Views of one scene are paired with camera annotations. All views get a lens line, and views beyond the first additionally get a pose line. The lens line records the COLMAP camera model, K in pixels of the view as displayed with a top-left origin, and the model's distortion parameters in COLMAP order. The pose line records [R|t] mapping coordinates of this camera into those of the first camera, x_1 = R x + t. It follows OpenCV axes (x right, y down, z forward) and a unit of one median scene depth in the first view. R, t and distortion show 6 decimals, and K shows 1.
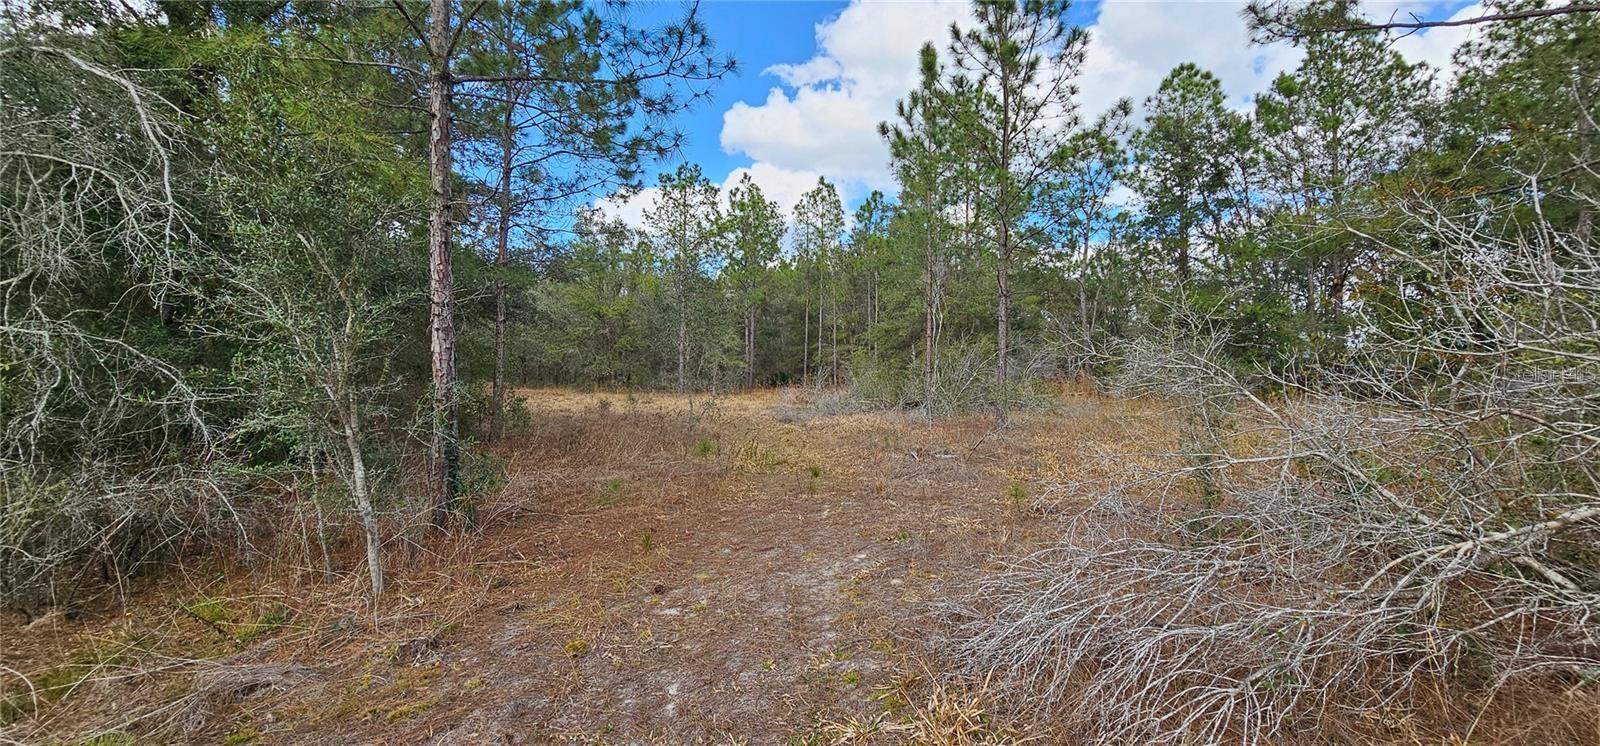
lens RADIAL K [[645.9, 0, 800.0], [0, 645.9, 378.4], [0, 0, 1]] dist [0.000060, 0.000035]
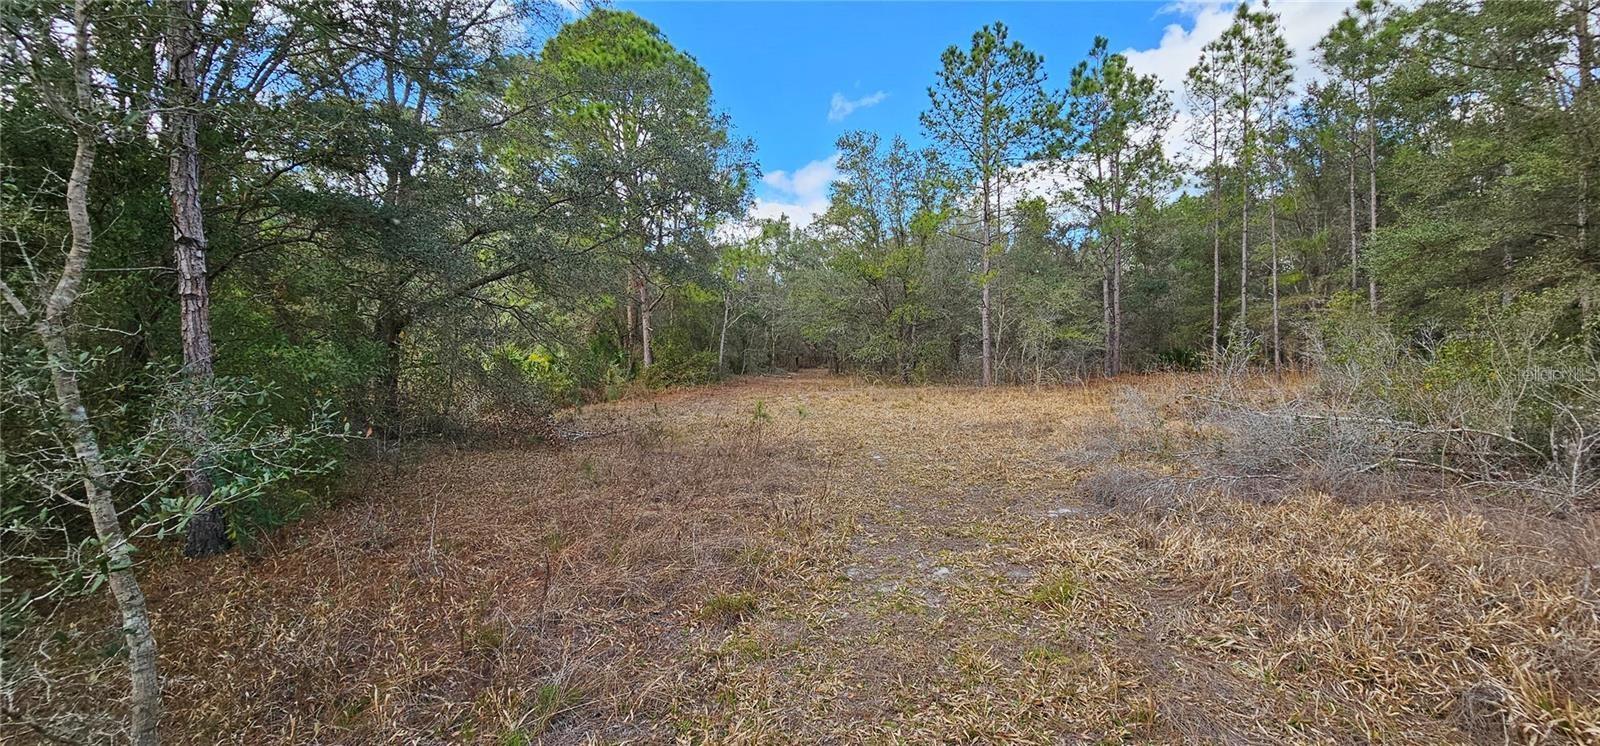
lens RADIAL K [[645.9, 0, 800.5], [0, 645.9, 370.5], [0, 0, 1]] dist [0.000060, 0.000035]
pose [[0.836320, -0.012216, -0.548106, 0.015701], [0.020712, 0.999742, 0.009321, -0.001068], [0.547851, -0.019148, 0.836357, 0.298321]]
